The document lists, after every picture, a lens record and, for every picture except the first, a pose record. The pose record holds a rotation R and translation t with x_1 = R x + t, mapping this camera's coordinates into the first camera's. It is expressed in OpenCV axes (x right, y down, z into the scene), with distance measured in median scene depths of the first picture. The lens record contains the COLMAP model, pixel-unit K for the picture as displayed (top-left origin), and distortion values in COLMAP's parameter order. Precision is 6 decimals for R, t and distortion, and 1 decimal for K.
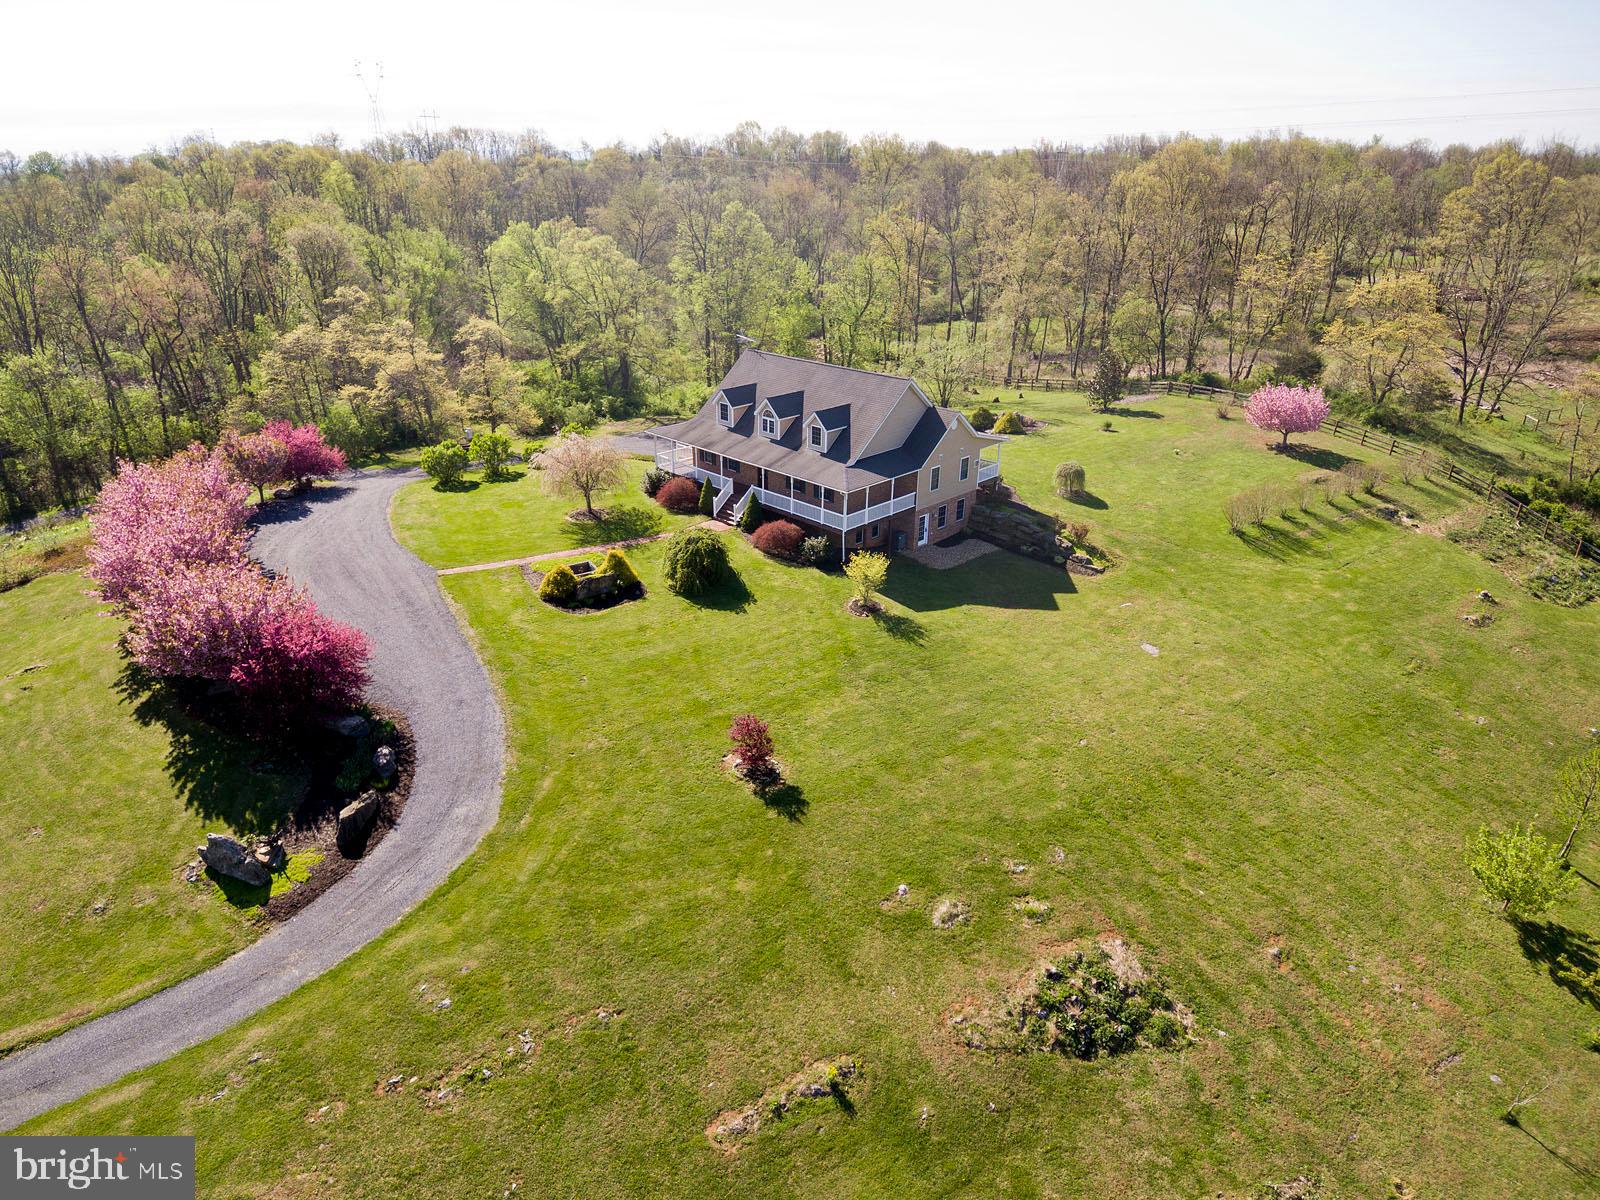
lens RADIAL K [[955.5, 0, 781.7], [0, 955.5, 605.7], [0, 0, 1]] dist [0.094377, -0.128229]
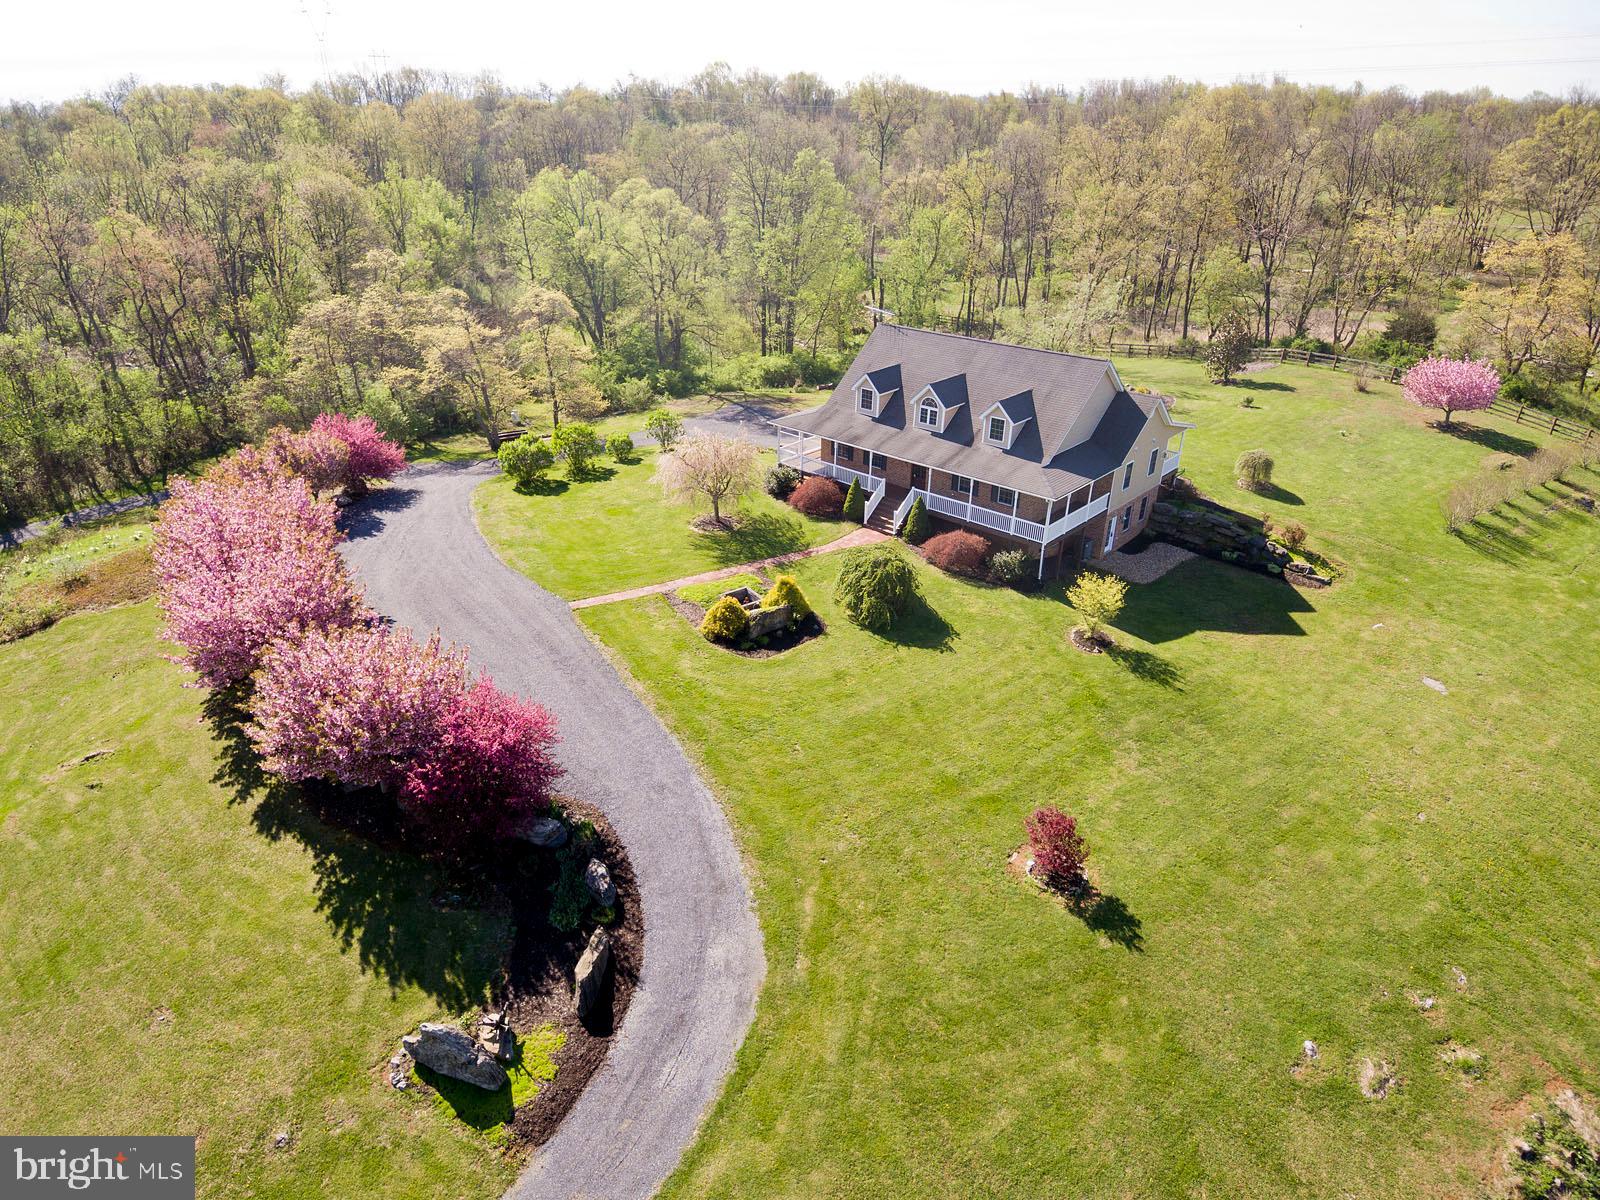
lens RADIAL K [[955.5, 0, 781.7], [0, 955.5, 605.7], [0, 0, 1]] dist [0.094377, -0.128229]
pose [[0.998673, -0.021488, 0.046796, -0.207105], [0.019303, 0.998724, 0.046659, -0.067651], [-0.047739, -0.045693, 0.997814, 0.158584]]
